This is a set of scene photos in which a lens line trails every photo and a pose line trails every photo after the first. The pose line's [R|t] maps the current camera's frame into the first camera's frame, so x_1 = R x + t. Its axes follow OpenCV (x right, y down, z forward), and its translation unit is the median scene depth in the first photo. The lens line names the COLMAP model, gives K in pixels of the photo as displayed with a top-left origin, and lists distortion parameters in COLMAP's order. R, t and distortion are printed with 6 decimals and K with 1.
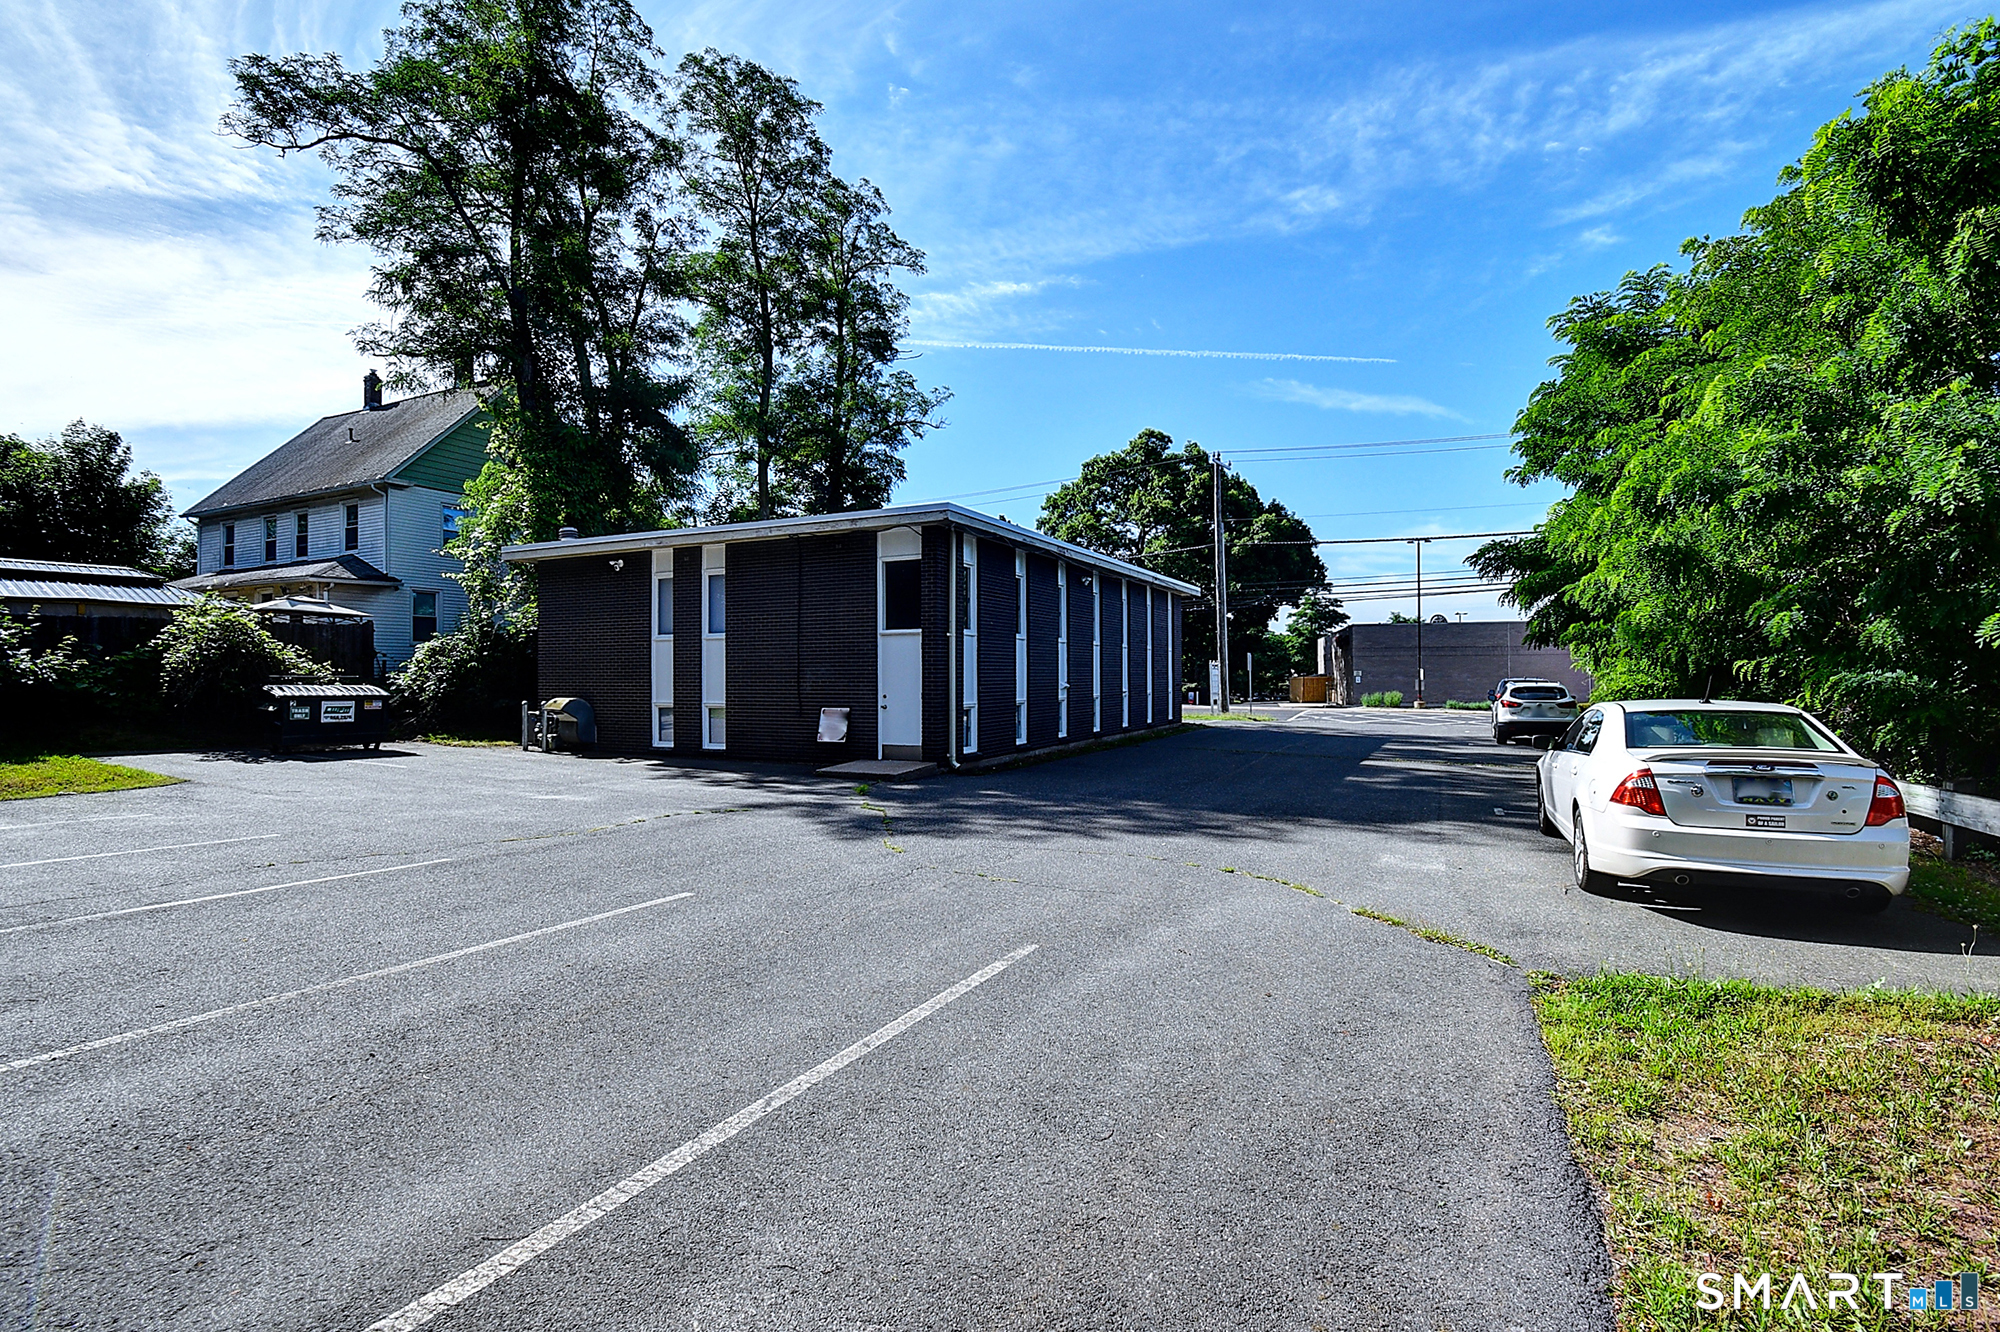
lens RADIAL K [[1001.9, 0, 1023.7], [0, 1001.9, 678.0], [0, 0, 1]] dist [0.031444, -0.029774]
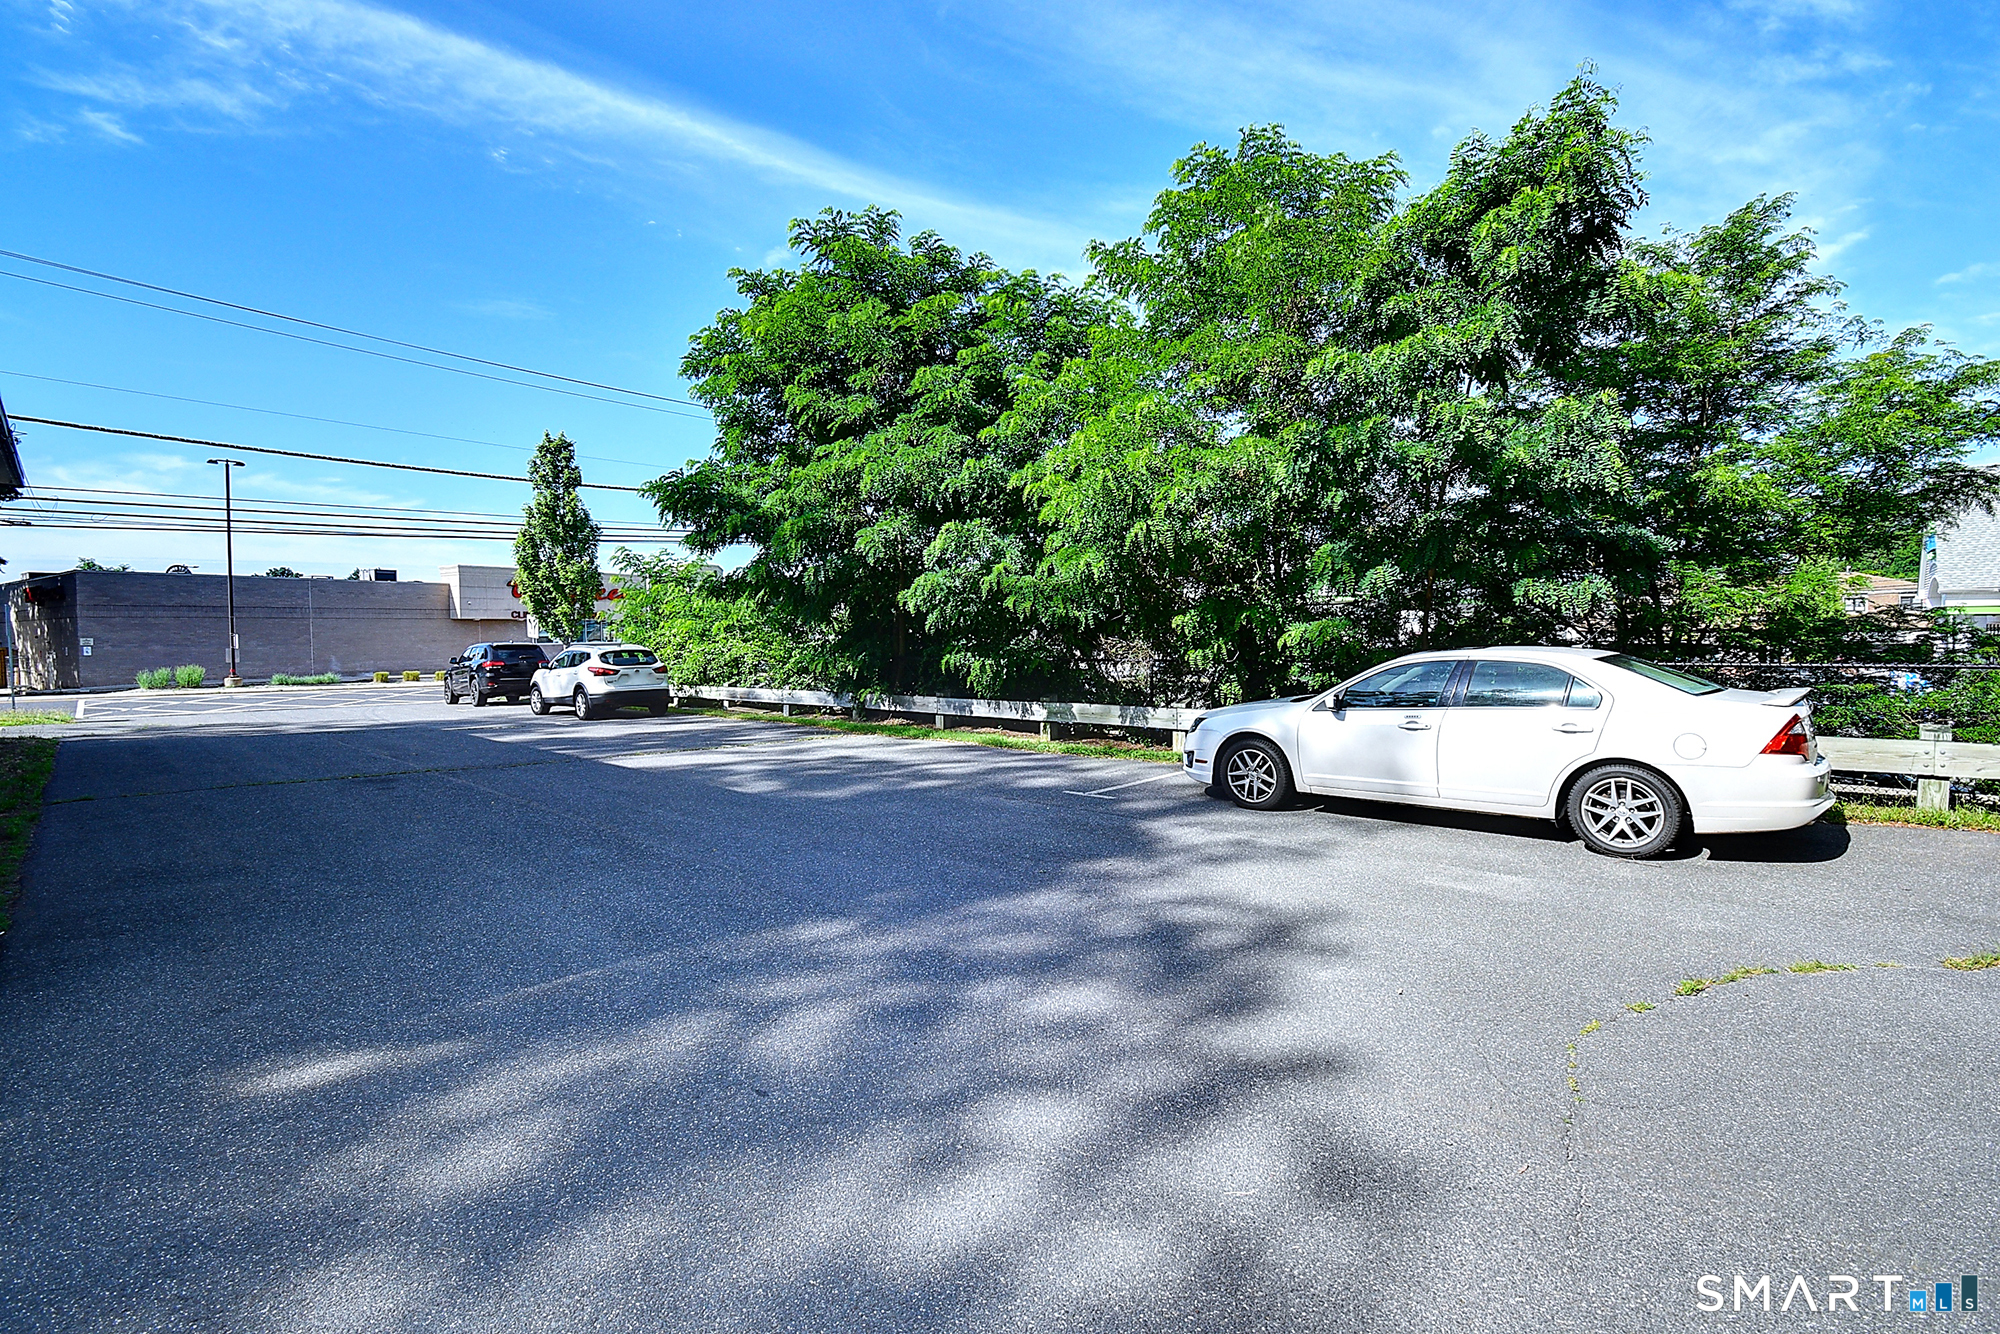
lens RADIAL K [[886.6, 0, 1000.0], [0, 886.6, 667.0], [0, 0, 1]] dist [0.024237, -0.027185]
pose [[0.299082, -0.034730, 0.953595, -0.098744], [0.013546, 0.999391, 0.032150, 0.002824], [-0.954131, 0.003302, 0.299371, 0.389703]]
